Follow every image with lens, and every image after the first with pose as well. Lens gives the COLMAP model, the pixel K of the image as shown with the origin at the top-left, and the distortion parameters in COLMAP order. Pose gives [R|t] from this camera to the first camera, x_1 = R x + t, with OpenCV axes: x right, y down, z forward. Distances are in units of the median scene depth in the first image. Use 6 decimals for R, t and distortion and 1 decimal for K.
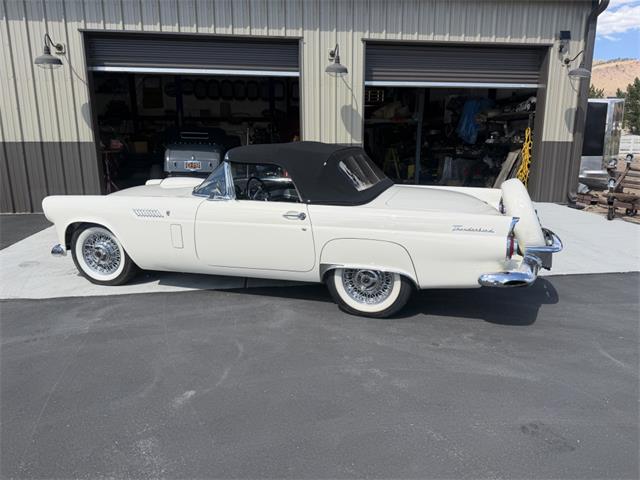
lens RADIAL K [[449.6, 0, 323.0], [0, 449.6, 246.0], [0, 0, 1]] dist [0.059921, -0.083042]
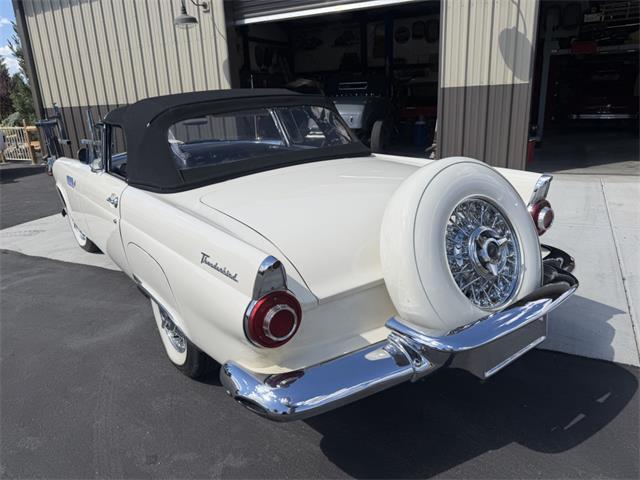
lens RADIAL K [[459.1, 0, 320.0], [0, 459.1, 240.0], [0, 0, 1]] dist [-0.000927, -0.007135]
pose [[0.816314, 0.133618, -0.561940, 0.267292], [-0.082981, 0.989913, 0.114836, -0.050024], [0.571616, -0.047112, 0.819168, 0.257022]]
